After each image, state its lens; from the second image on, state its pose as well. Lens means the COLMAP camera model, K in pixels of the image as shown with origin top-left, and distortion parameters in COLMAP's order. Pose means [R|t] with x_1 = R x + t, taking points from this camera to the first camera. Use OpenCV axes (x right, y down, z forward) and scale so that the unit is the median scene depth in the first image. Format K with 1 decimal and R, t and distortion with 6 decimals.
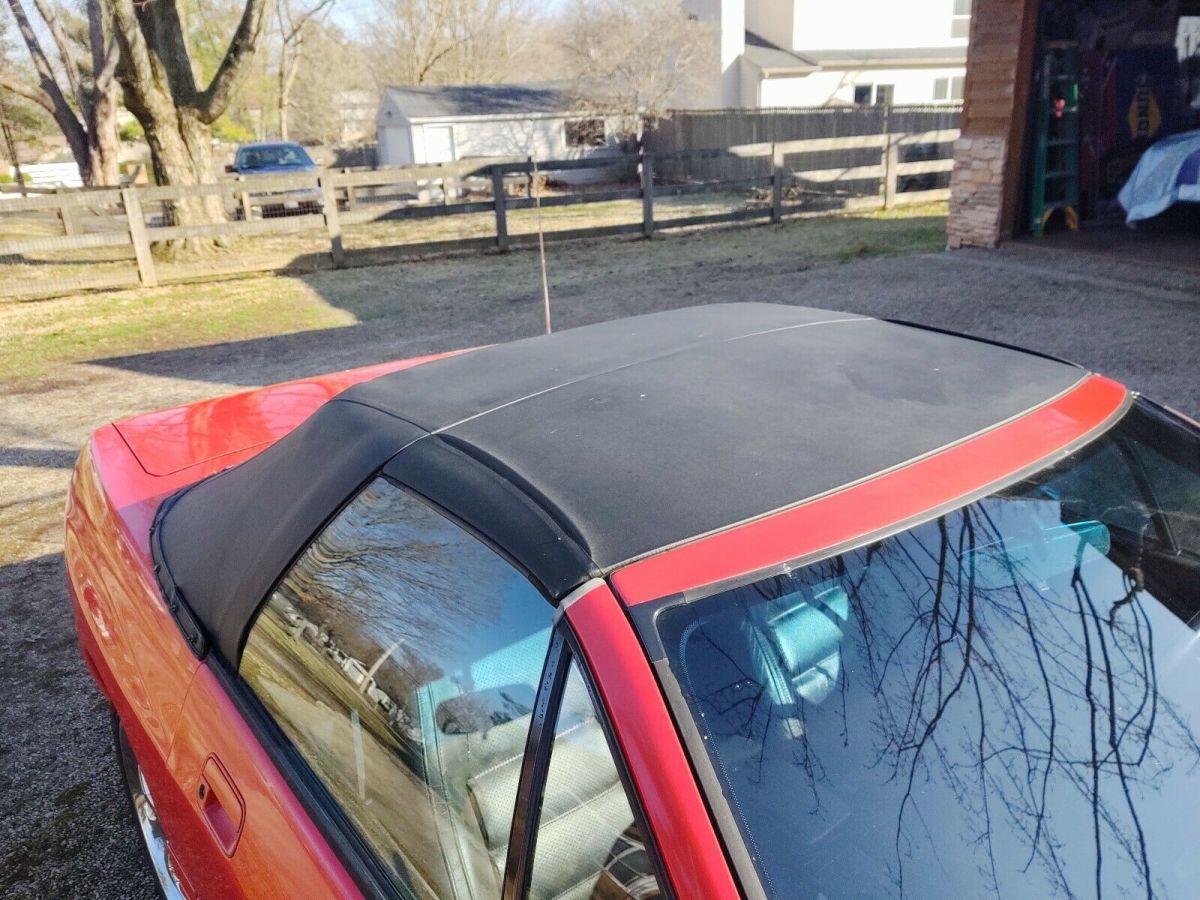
lens RADIAL K [[915.2, 0, 588.6], [0, 915.2, 448.6], [0, 0, 1]] dist [-0.002145, -0.006489]
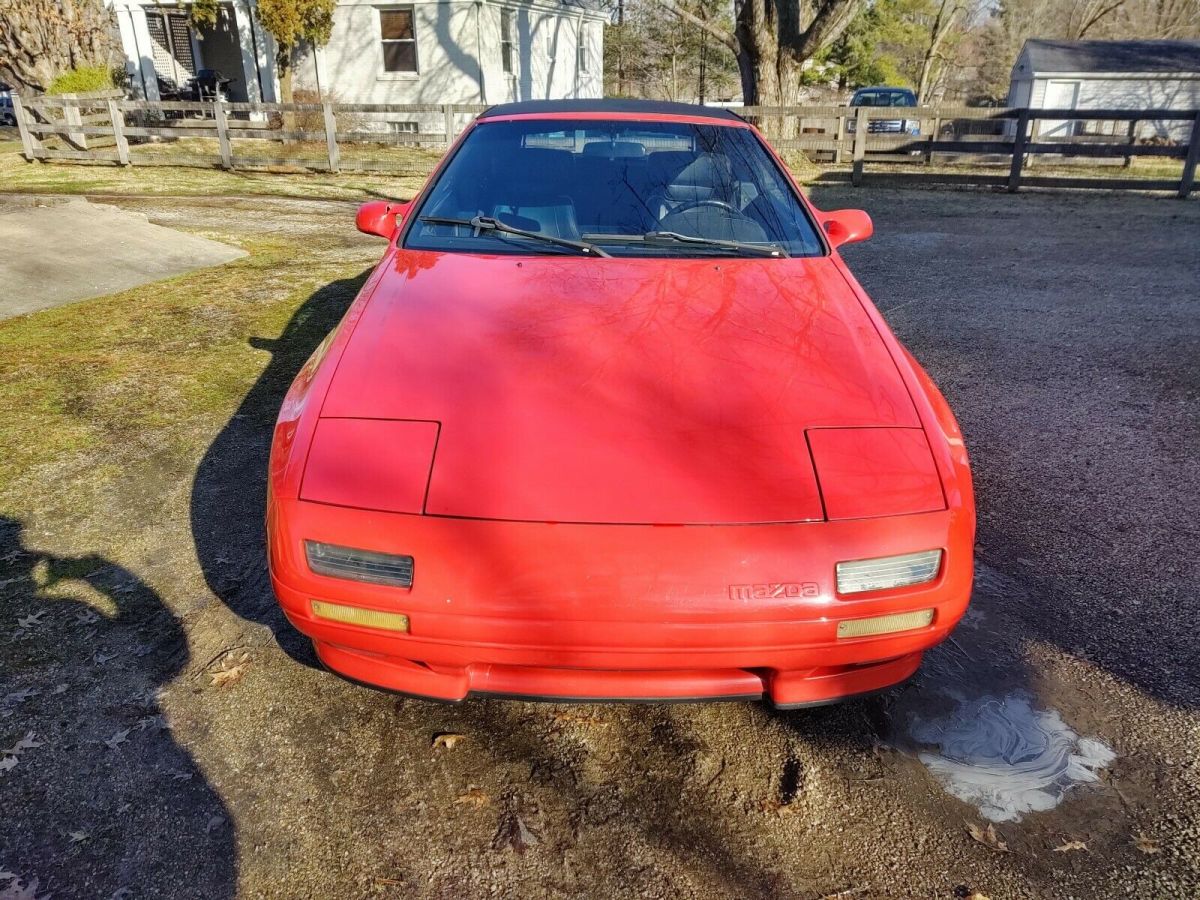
lens RADIAL K [[922.2, 0, 600.0], [0, 922.2, 450.0], [0, 0, 1]] dist [-0.008175, 0.011986]
pose [[0.774698, 0.275718, -0.569054, 0.191739], [-0.253815, 0.959840, 0.119522, 0.056255], [0.579155, 0.051840, 0.813568, -0.114979]]
